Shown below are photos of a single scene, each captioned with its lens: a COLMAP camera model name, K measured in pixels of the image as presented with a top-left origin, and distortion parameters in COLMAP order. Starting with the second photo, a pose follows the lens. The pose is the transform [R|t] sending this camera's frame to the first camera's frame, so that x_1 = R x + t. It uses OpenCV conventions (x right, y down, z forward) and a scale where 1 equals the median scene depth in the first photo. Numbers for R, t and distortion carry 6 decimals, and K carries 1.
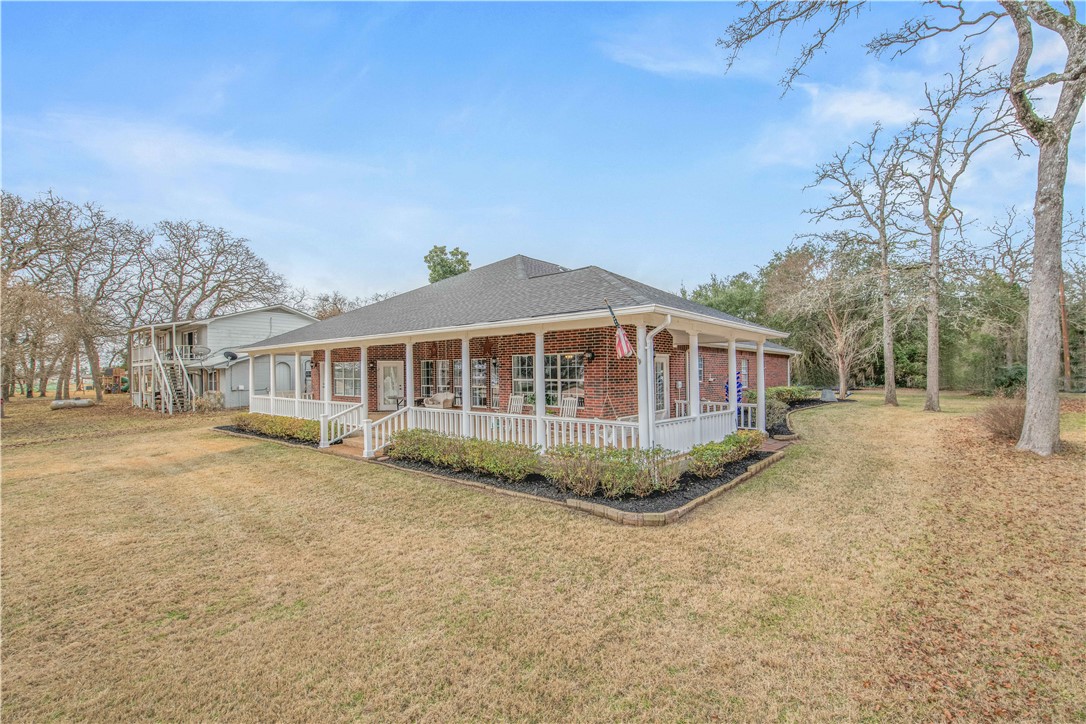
lens RADIAL K [[478.9, 0, 543.0], [0, 478.9, 362.0], [0, 0, 1]] dist [0.009645, -0.000003]
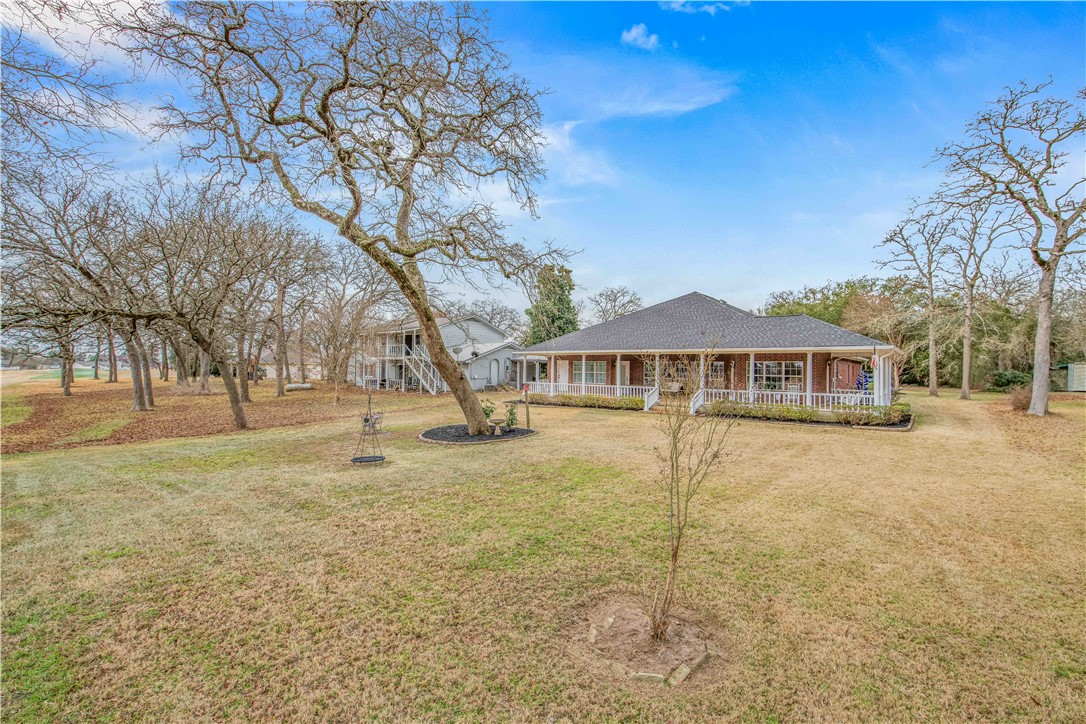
lens RADIAL K [[468.5, 0, 543.0], [0, 468.5, 362.0], [0, 0, 1]] dist [0.000336, -0.000218]
pose [[0.999722, 0.016327, 0.017025, -0.635768], [-0.016599, 0.999735, 0.015946, -0.022619], [-0.016760, -0.016224, 0.999728, -0.544804]]
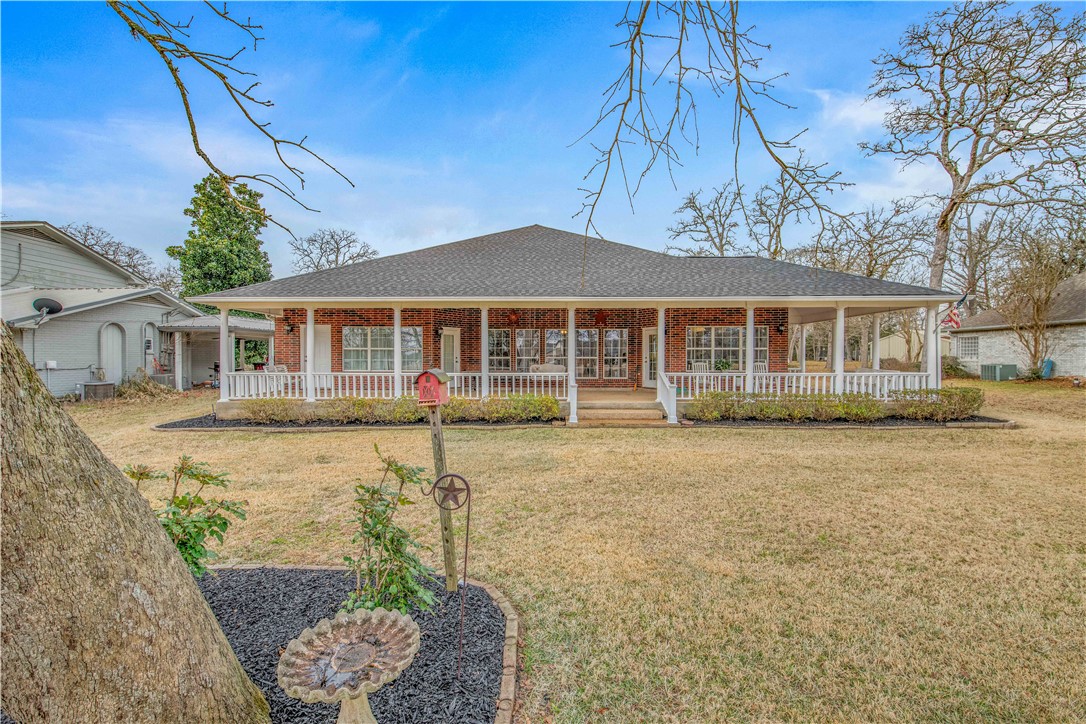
lens RADIAL K [[468.5, 0, 543.0], [0, 468.5, 362.0], [0, 0, 1]] dist [0.000336, -0.000218]
pose [[0.766412, -0.003384, 0.642340, -0.757667], [-0.020305, 0.999359, 0.029493, 0.031325], [-0.642028, -0.035646, 0.765852, 0.302276]]
